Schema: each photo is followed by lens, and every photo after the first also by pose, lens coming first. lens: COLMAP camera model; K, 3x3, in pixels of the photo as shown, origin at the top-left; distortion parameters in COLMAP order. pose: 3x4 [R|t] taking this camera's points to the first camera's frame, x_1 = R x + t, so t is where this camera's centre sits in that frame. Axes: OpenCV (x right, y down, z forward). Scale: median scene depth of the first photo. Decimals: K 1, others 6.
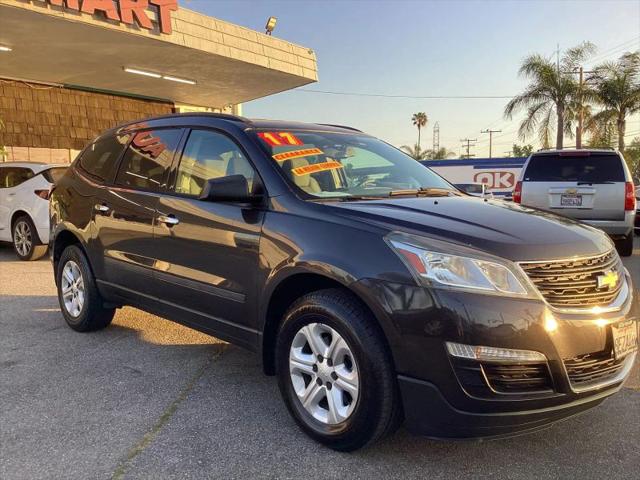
lens RADIAL K [[564.1, 0, 317.6], [0, 564.1, 237.1], [0, 0, 1]] dist [0.078988, -0.120579]
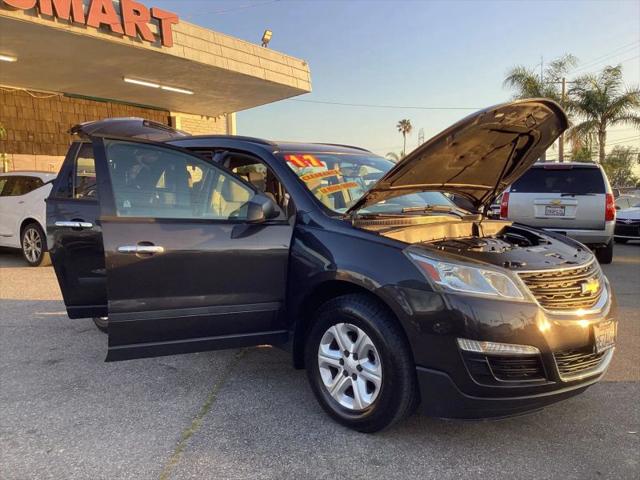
lens RADIAL K [[563.7, 0, 320.0], [0, 563.7, 240.0], [0, 0, 1]] dist [0.096181, -0.148903]
pose [[0.999522, 0.004188, 0.030647, -0.067328], [-0.004054, 0.999982, -0.004415, -0.010856], [-0.030665, 0.004289, 0.999521, -0.127518]]
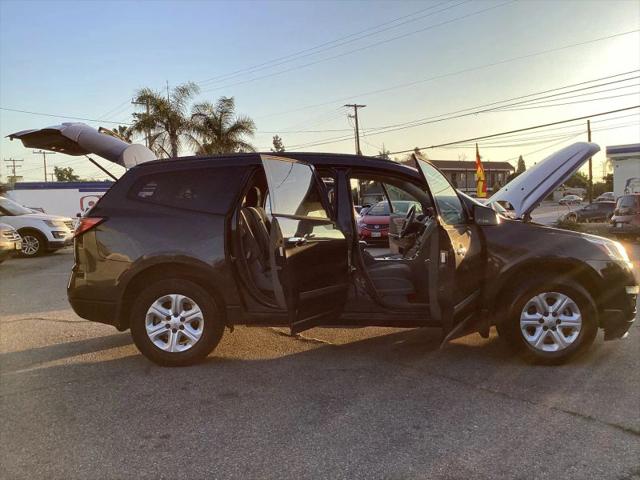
lens RADIAL K [[563.7, 0, 320.0], [0, 563.7, 240.0], [0, 0, 1]] dist [0.096181, -0.148903]
pose [[0.721072, -0.055340, 0.690646, -1.249091], [0.079827, 0.996803, -0.003473, -0.037350], [-0.688246, 0.057636, 0.723185, 0.182205]]
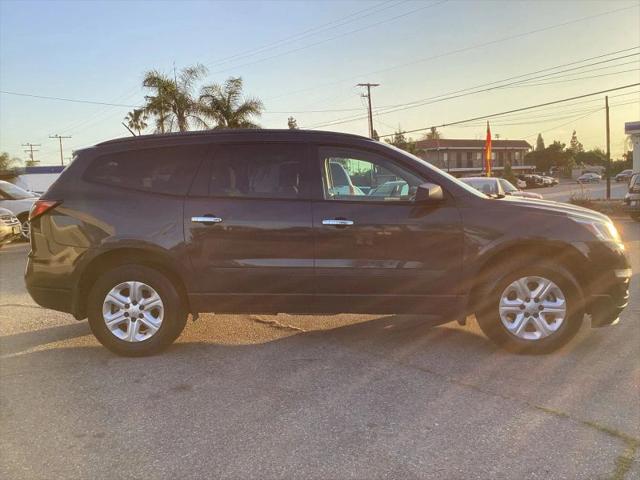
lens RADIAL K [[563.7, 0, 320.0], [0, 563.7, 240.0], [0, 0, 1]] dist [0.096181, -0.148903]
pose [[0.740383, -0.083620, 0.666963, -1.109192], [0.088685, 0.995710, 0.026389, -0.029439], [-0.666309, 0.039612, 0.744623, 0.166992]]
